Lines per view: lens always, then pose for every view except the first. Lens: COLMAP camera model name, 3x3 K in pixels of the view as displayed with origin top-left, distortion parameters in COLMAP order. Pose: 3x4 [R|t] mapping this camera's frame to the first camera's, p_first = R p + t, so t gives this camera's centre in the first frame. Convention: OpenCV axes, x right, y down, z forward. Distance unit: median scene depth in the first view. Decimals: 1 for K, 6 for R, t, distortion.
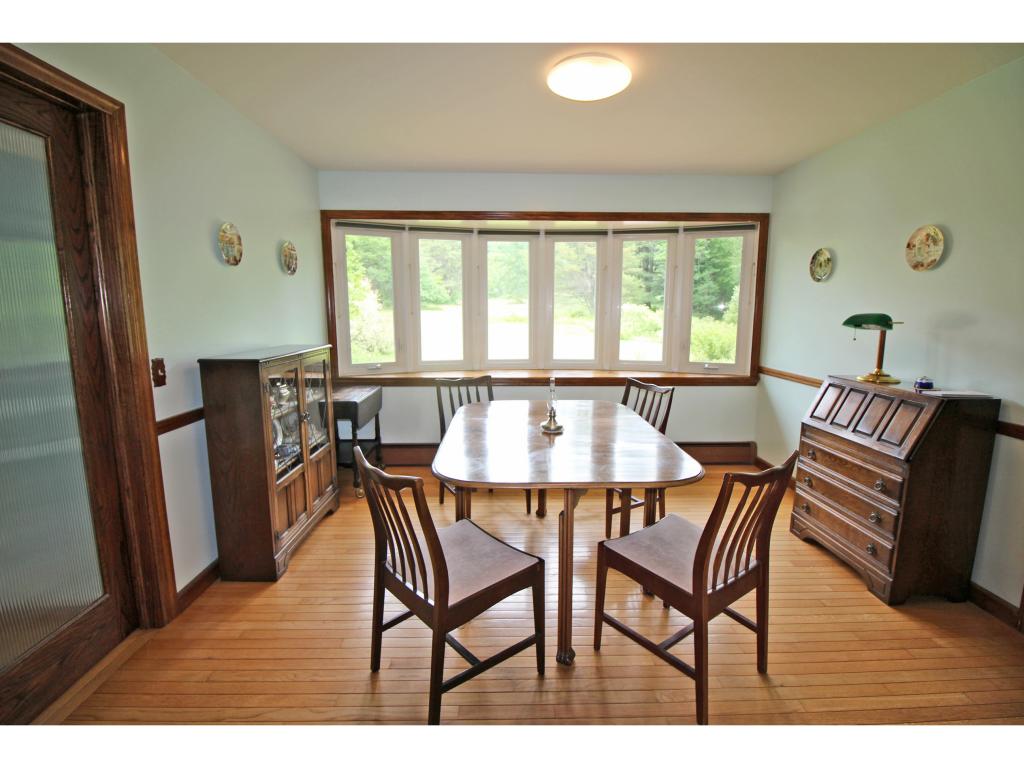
lens RADIAL K [[474.6, 0, 508.5], [0, 474.6, 382.8], [0, 0, 1]] dist [-0.015666, -0.002819]
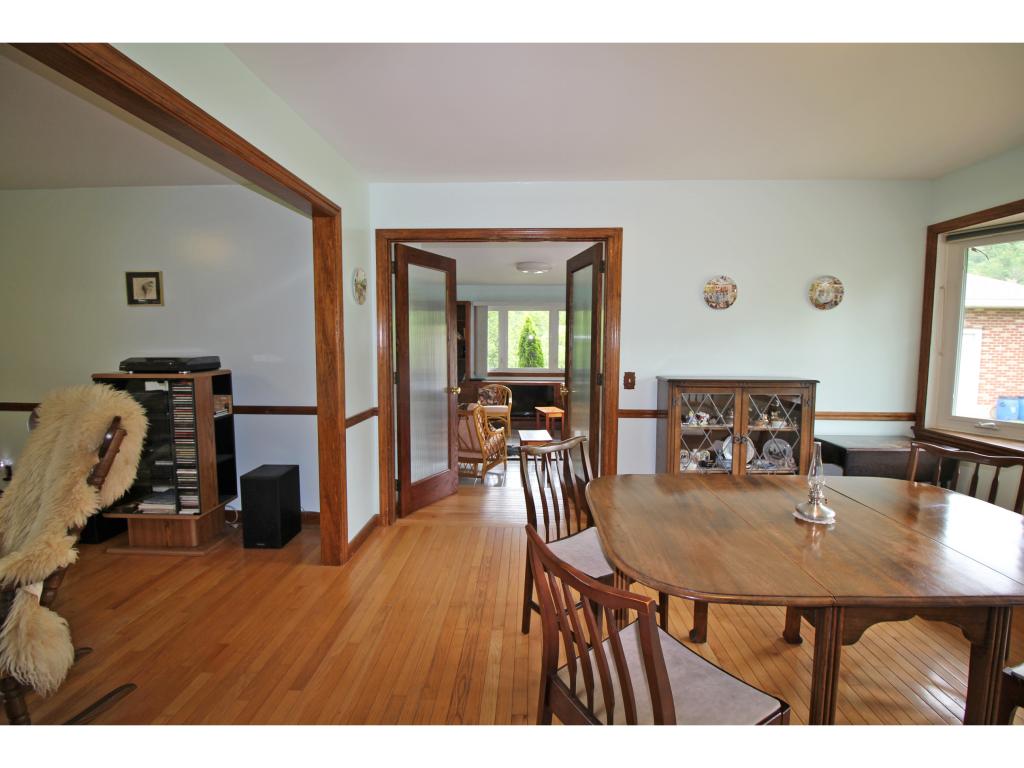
lens RADIAL K [[474.6, 0, 509.3], [0, 474.6, 377.7], [0, 0, 1]] dist [-0.015666, -0.002819]
pose [[-0.060018, 0.087901, -0.994320, 0.836652], [-0.154808, 0.983243, 0.096266, -0.114978], [0.986120, 0.159706, -0.045404, 0.598784]]
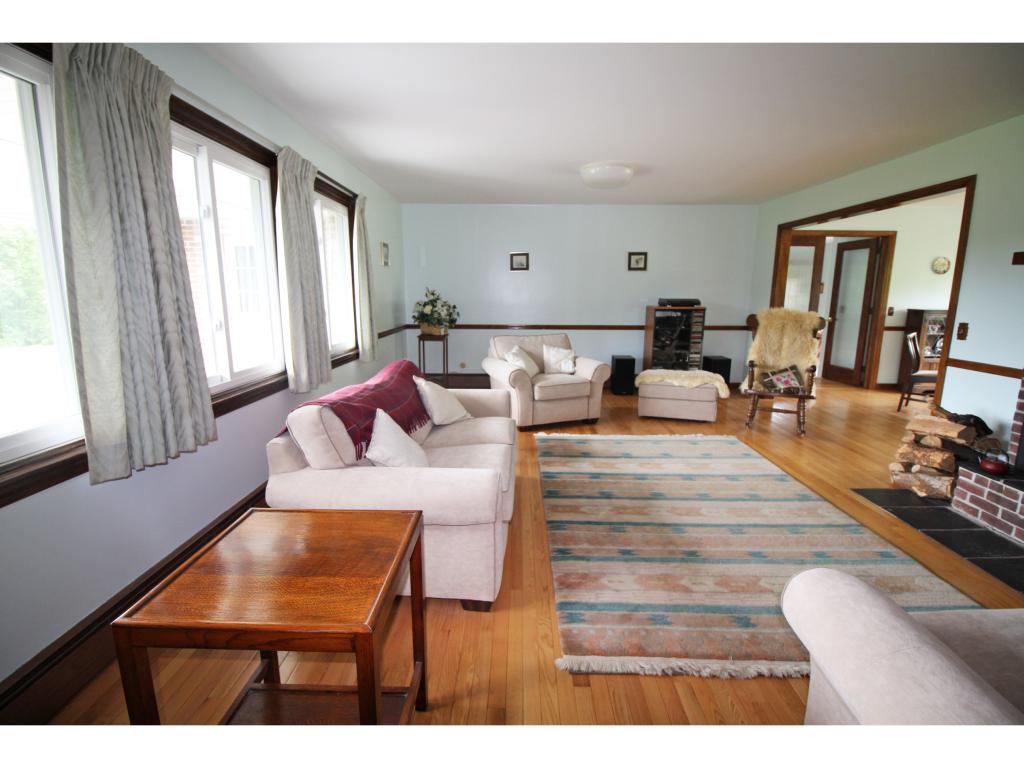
lens RADIAL K [[474.6, 0, 512.0], [0, 474.6, 384.3], [0, 0, 1]] dist [-0.015666, -0.002819]
pose [[-0.024776, 0.185694, -0.982295, 2.277938], [-0.150520, 0.970702, 0.187299, 0.223314], [0.988296, 0.152496, 0.003900, -1.321942]]
